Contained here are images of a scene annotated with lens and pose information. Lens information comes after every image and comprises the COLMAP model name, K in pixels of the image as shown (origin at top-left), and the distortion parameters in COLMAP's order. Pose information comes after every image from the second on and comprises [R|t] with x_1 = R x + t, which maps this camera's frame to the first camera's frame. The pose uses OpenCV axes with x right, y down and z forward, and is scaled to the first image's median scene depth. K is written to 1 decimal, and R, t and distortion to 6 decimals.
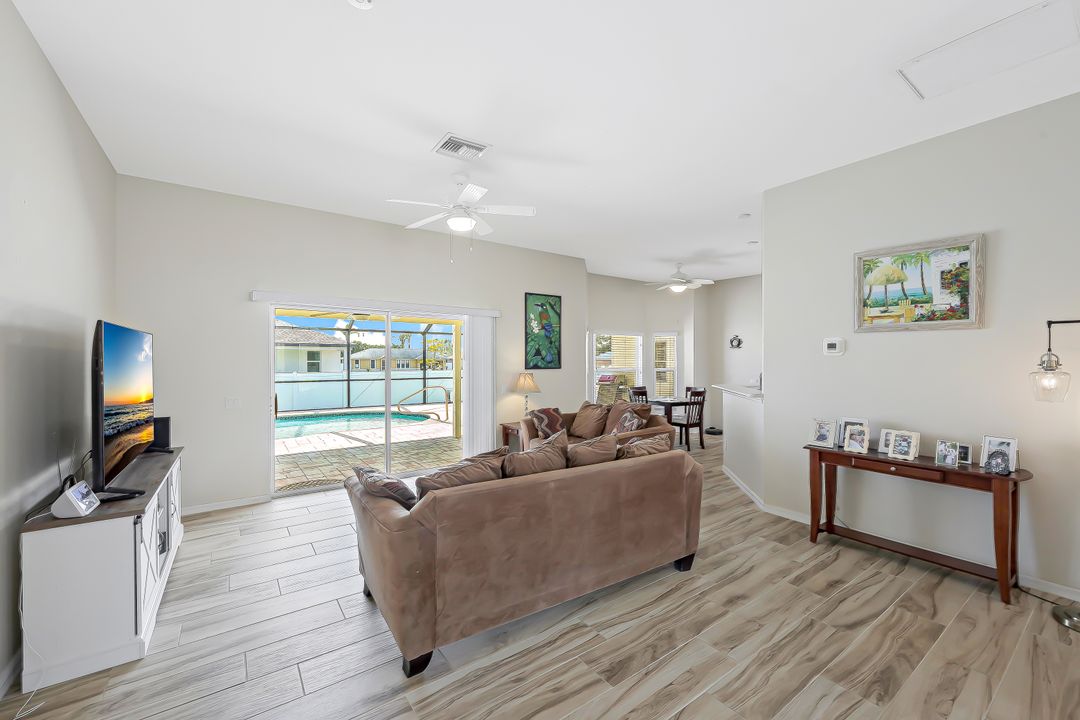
lens RADIAL K [[436.1, 0, 539.0], [0, 436.1, 358.6], [0, 0, 1]] dist [-0.000418, 0.000306]
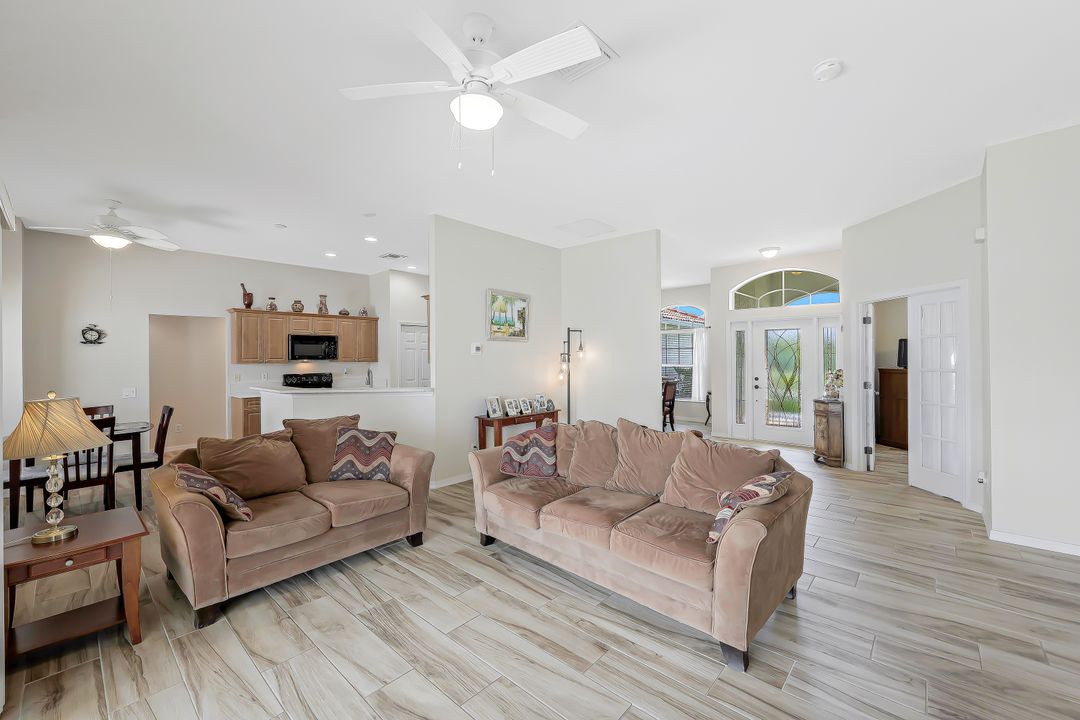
lens RADIAL K [[433.0, 0, 540.0], [0, 433.0, 360.0], [0, 0, 1]] dist [-0.000127, -0.000007]
pose [[-0.211401, -0.004610, 0.977389, -0.440183], [0.005283, 0.999969, 0.005859, 0.000738], [-0.977385, 0.006402, -0.211370, 0.634330]]
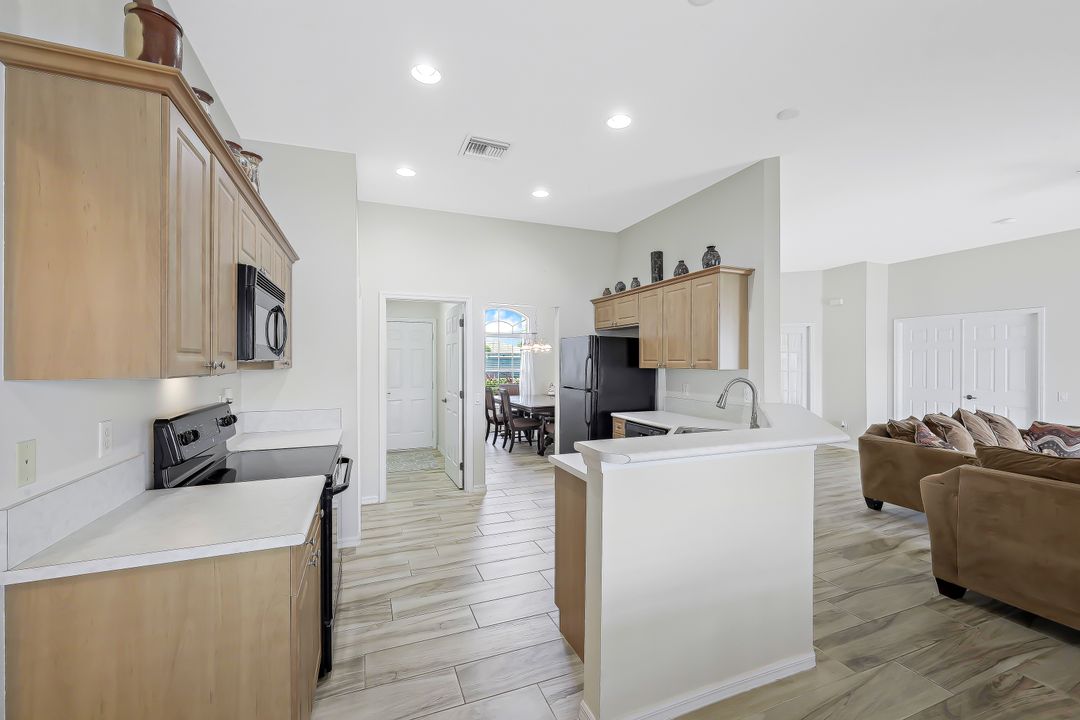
lens RADIAL K [[440.1, 0, 541.0], [0, 440.1, 361.7], [0, 0, 1]] dist [0.000693, 0.000350]
pose [[-0.970901, -0.003447, 0.239455, 0.494578], [-0.003996, 0.999990, -0.001808, 0.003666], [-0.239447, -0.002712, -0.970906, 1.259679]]
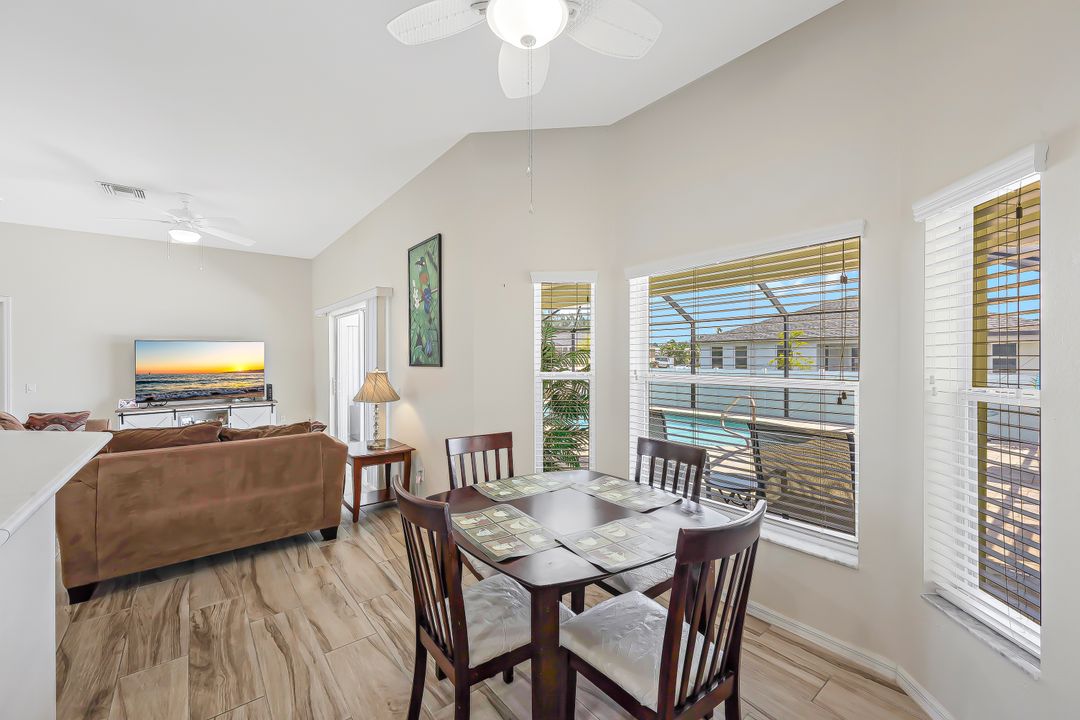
lens RADIAL K [[436.1, 0, 539.0], [0, 436.1, 358.6], [0, 0, 1]] dist [-0.000418, 0.000306]
pose [[0.051681, 0.002596, -0.998660, 0.624098], [0.005886, 0.999978, 0.002904, 0.011969], [0.998646, -0.006028, 0.051665, 1.141885]]
